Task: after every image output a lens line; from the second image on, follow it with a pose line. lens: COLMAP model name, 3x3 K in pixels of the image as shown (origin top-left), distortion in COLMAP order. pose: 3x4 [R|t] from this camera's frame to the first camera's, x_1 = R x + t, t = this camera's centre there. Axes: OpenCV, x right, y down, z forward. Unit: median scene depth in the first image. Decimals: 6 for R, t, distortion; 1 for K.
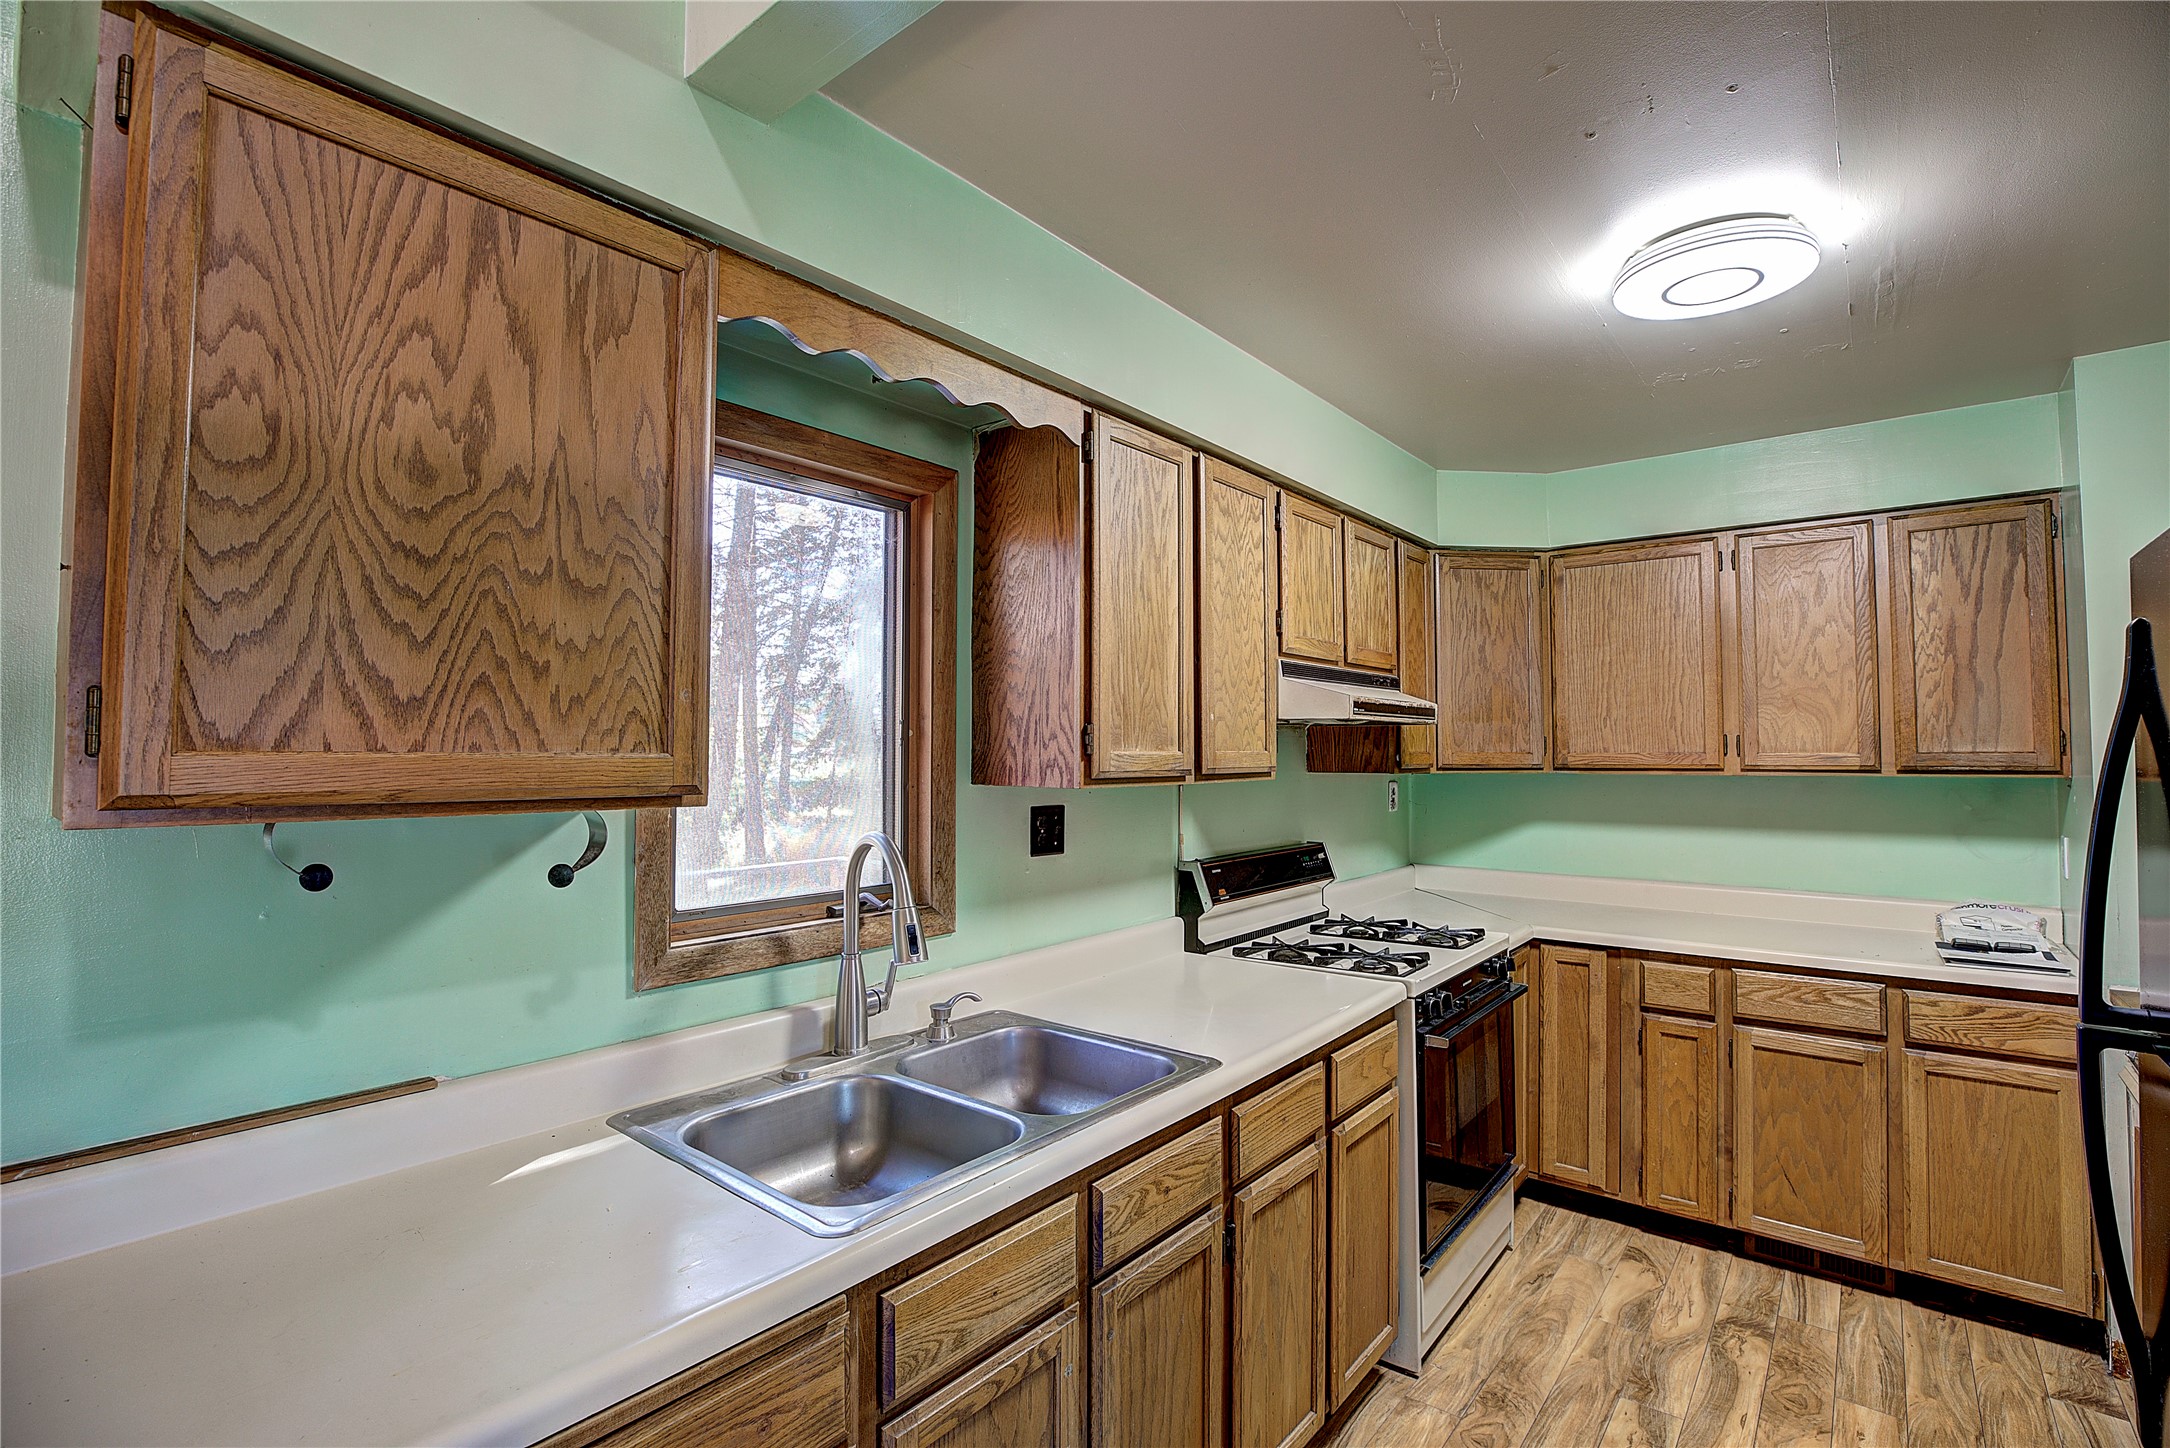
lens RADIAL K [[986.3, 0, 1077.9], [0, 986.3, 719.8], [0, 0, 1]] dist [-0.045974, 0.014051]
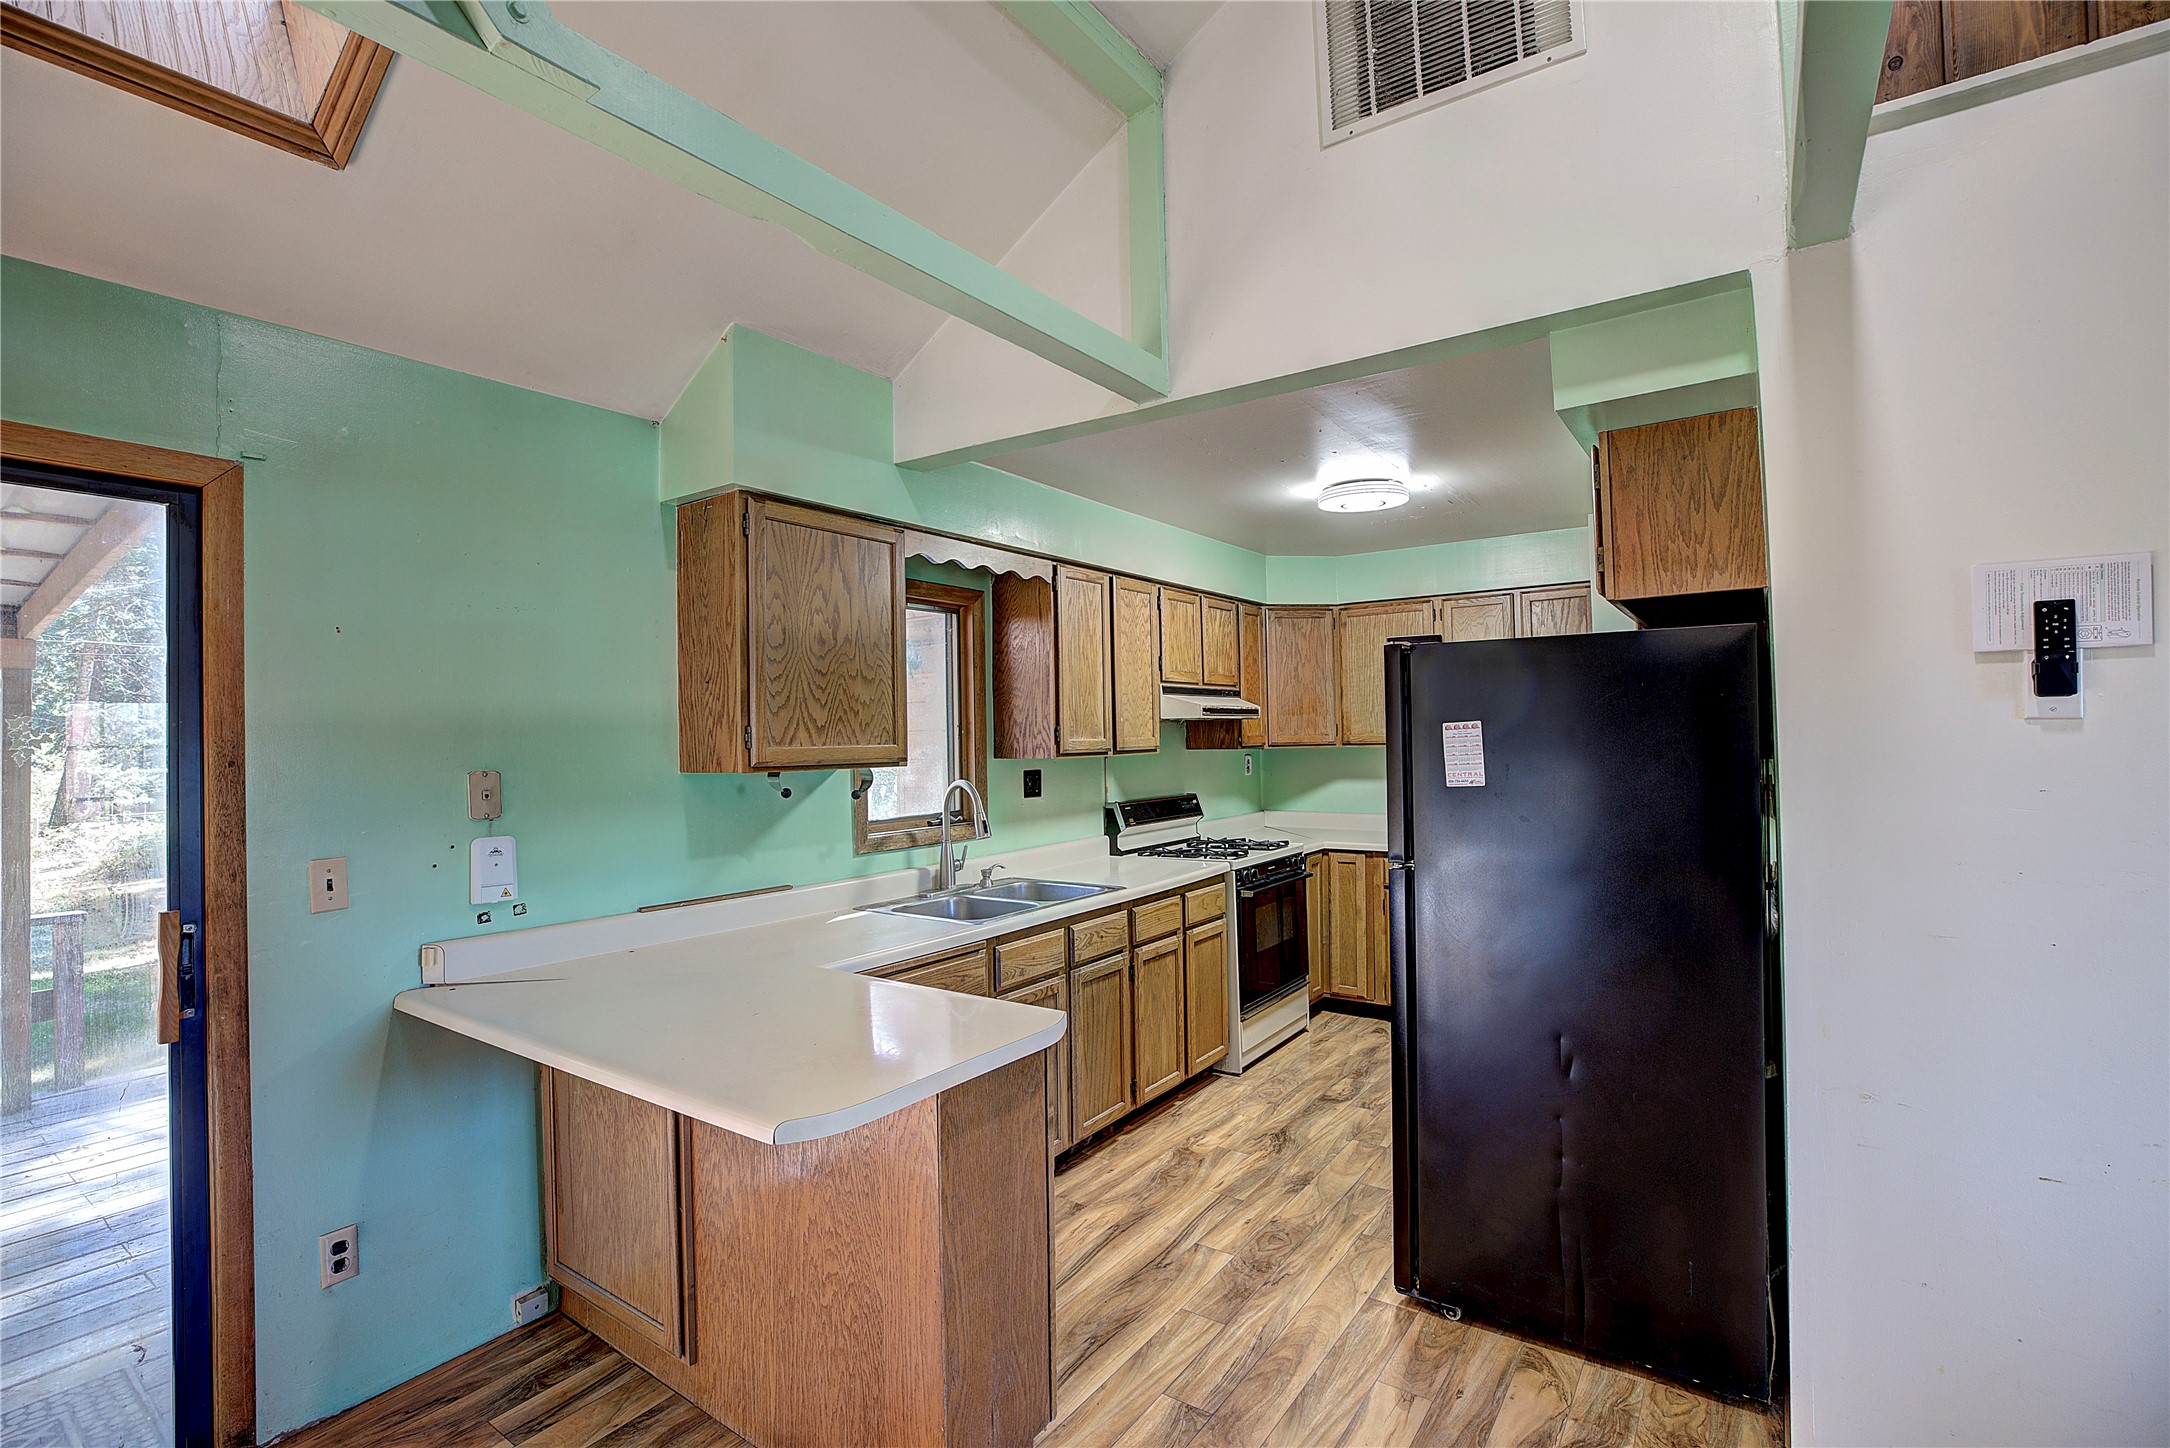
lens RADIAL K [[986.3, 0, 1077.9], [0, 986.3, 719.8], [0, 0, 1]] dist [-0.045974, 0.014051]
pose [[0.997201, -0.018234, 0.072506, -0.068212], [0.017154, 0.999733, 0.015495, -0.027718], [-0.072769, -0.014208, 0.997248, -0.713830]]
